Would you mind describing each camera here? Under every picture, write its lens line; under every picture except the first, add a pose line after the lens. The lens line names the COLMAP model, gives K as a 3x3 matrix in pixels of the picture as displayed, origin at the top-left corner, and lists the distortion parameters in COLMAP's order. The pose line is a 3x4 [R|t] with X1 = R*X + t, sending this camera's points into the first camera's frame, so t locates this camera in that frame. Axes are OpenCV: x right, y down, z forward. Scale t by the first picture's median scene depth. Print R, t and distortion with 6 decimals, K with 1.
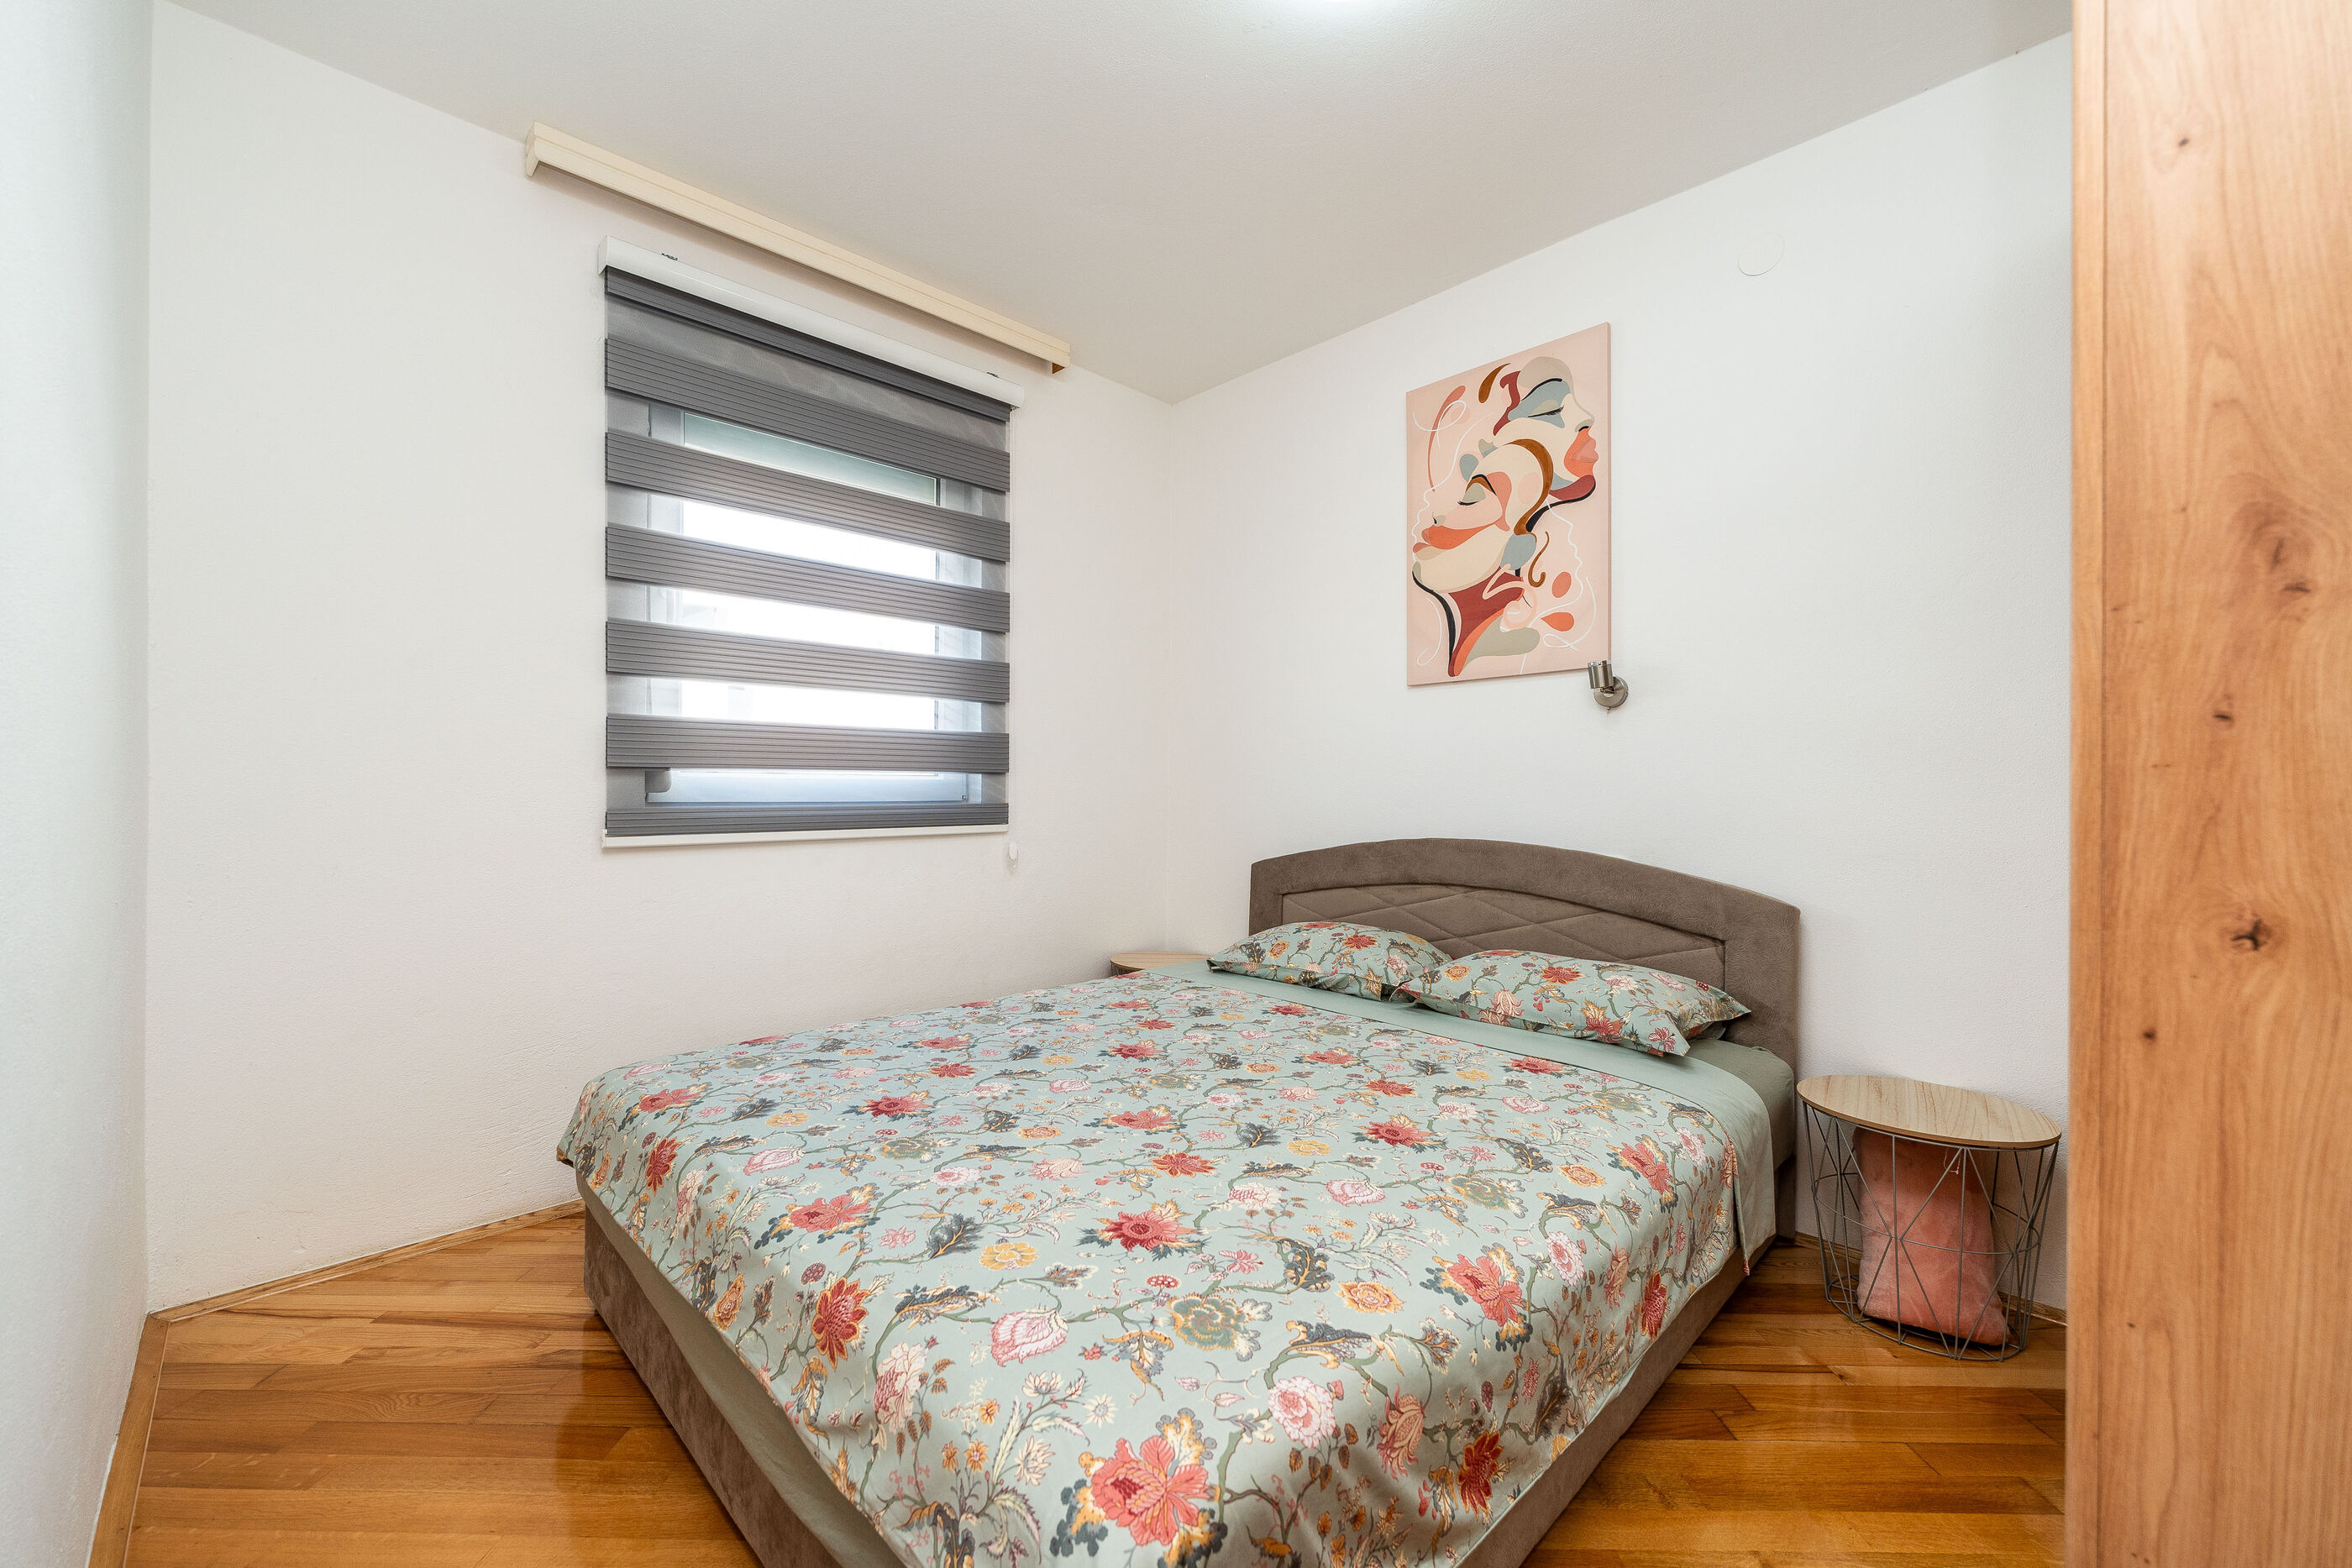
lens RADIAL K [[942.2, 0, 1159.3], [0, 942.2, 785.3], [0, 0, 1]] dist [-0.000539, 0.000169]
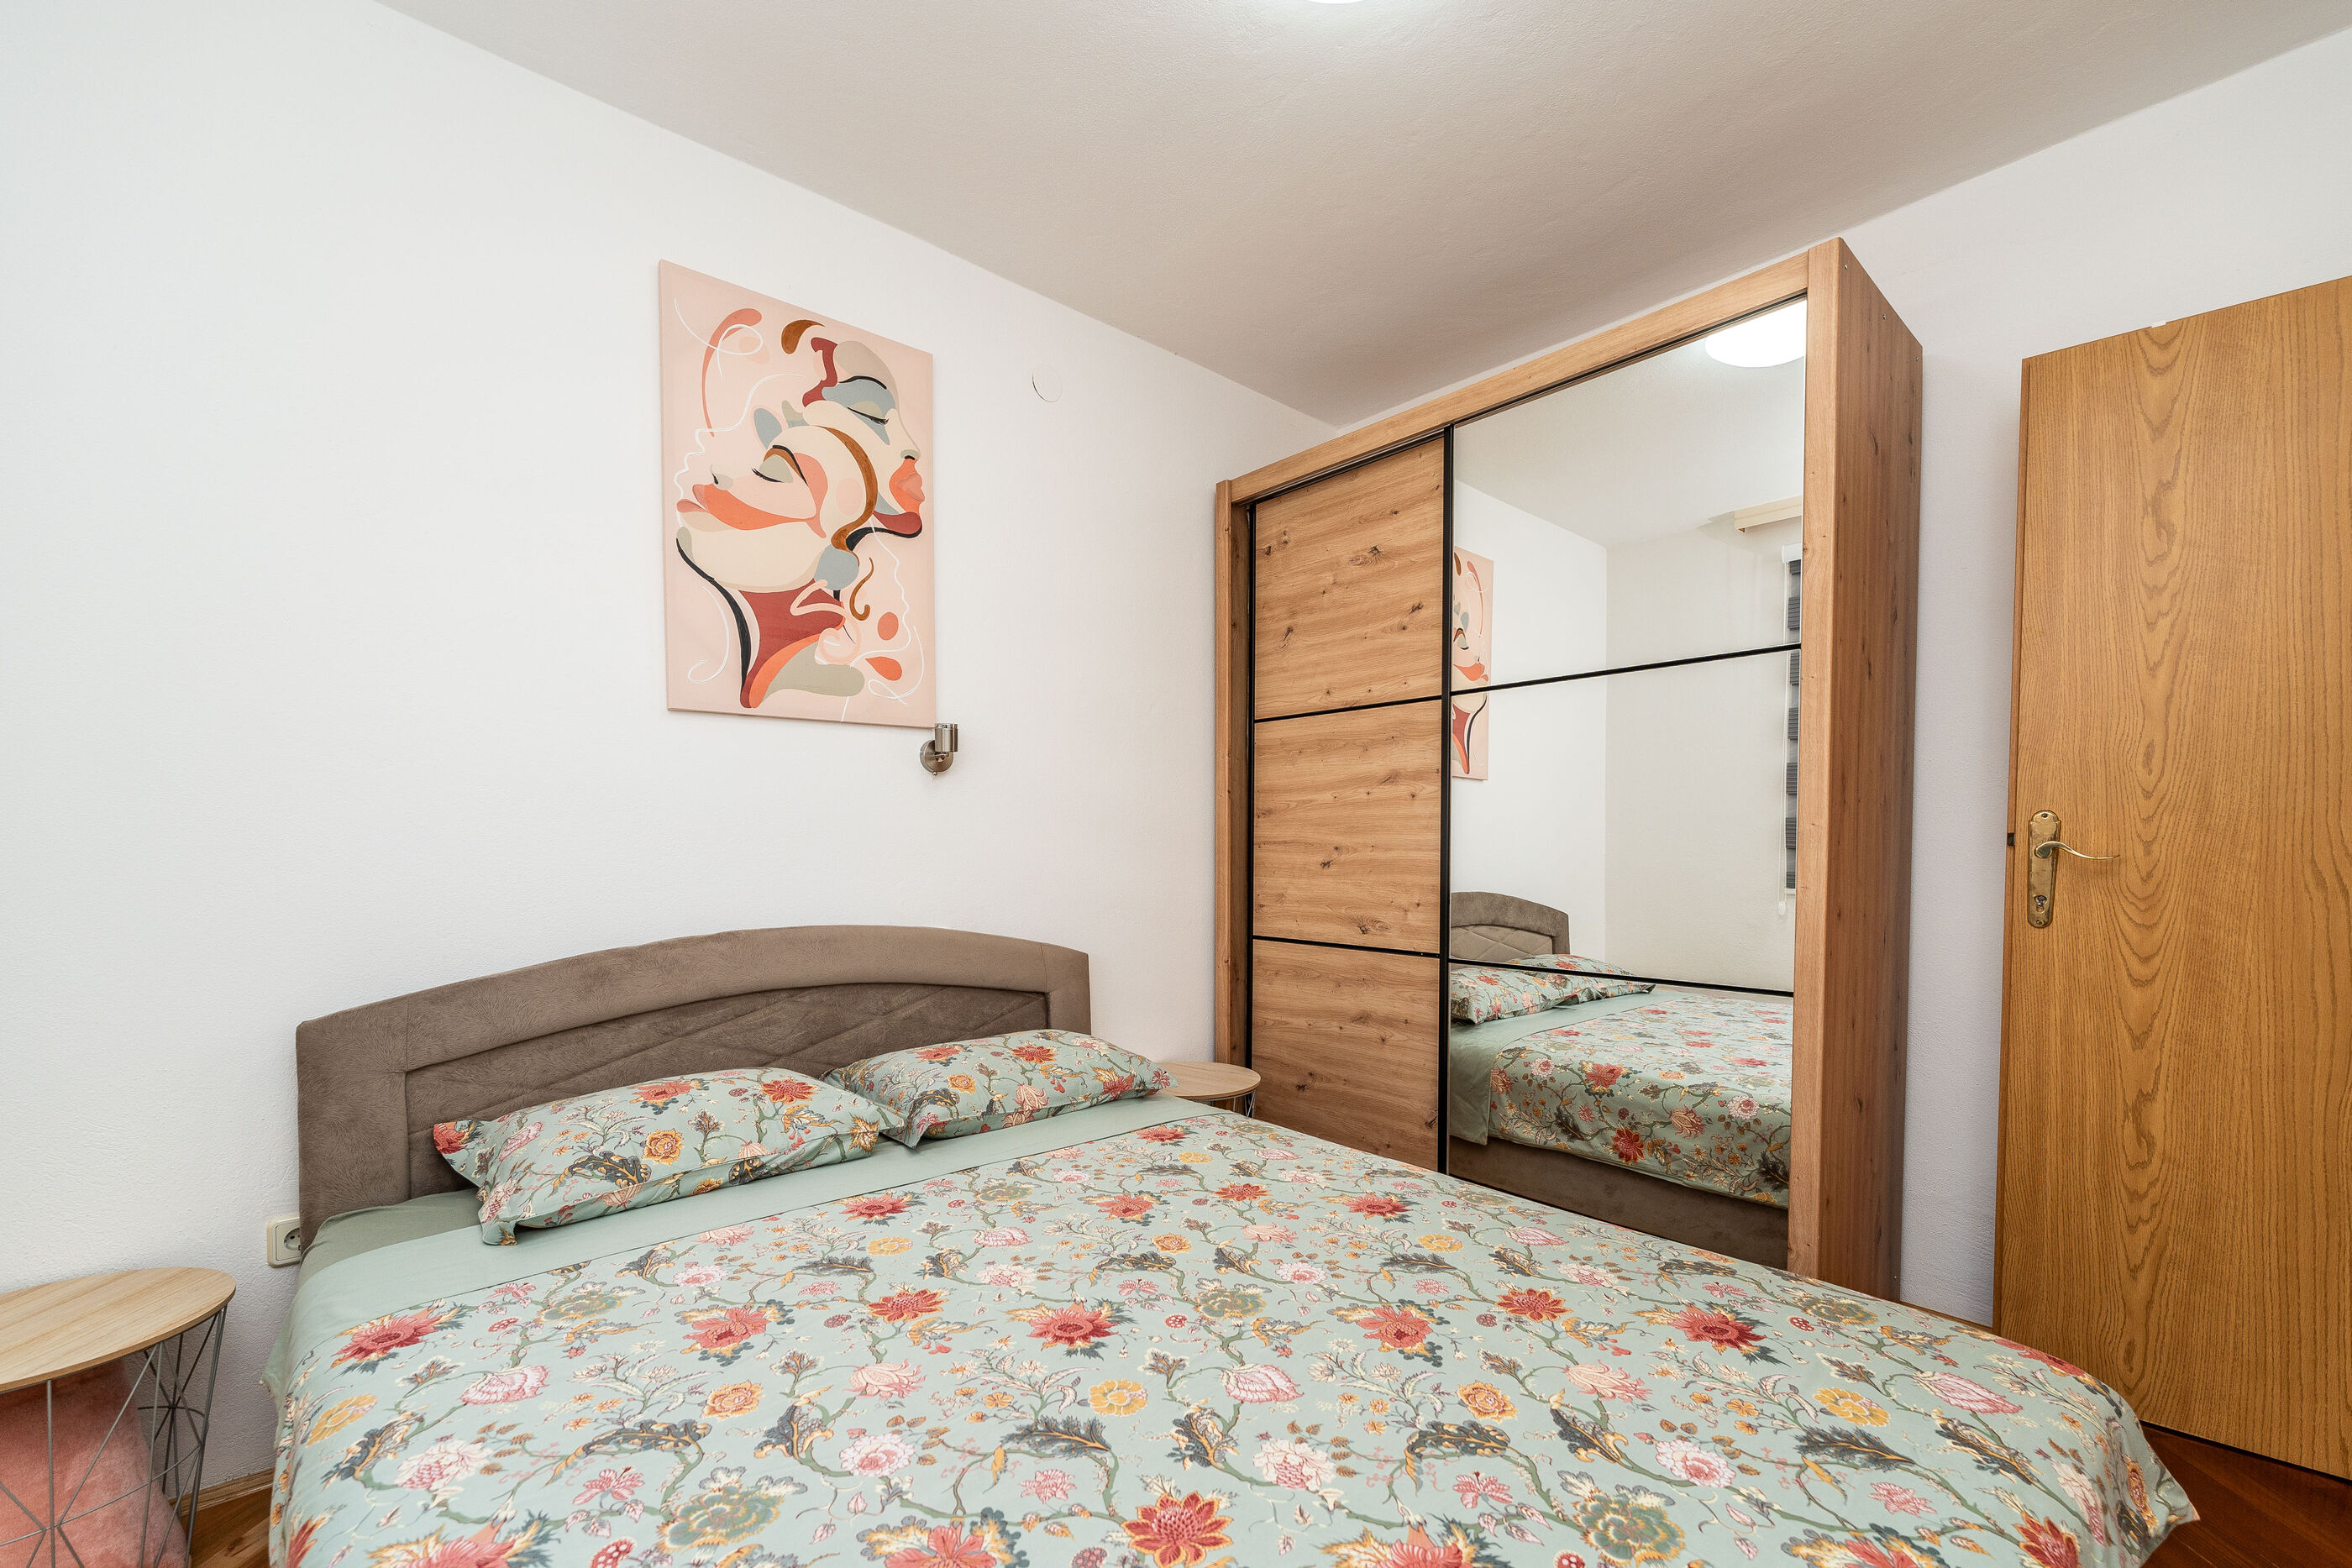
lens RADIAL K [[972.1, 0, 1173.2], [0, 972.1, 876.8], [0, 0, 1]] dist [-0.002765, -0.000184]
pose [[0.042757, -0.038781, 0.998333, -0.457618], [-0.003425, 0.999235, 0.038963, -0.015836], [-0.999080, -0.005085, 0.042591, 0.675502]]
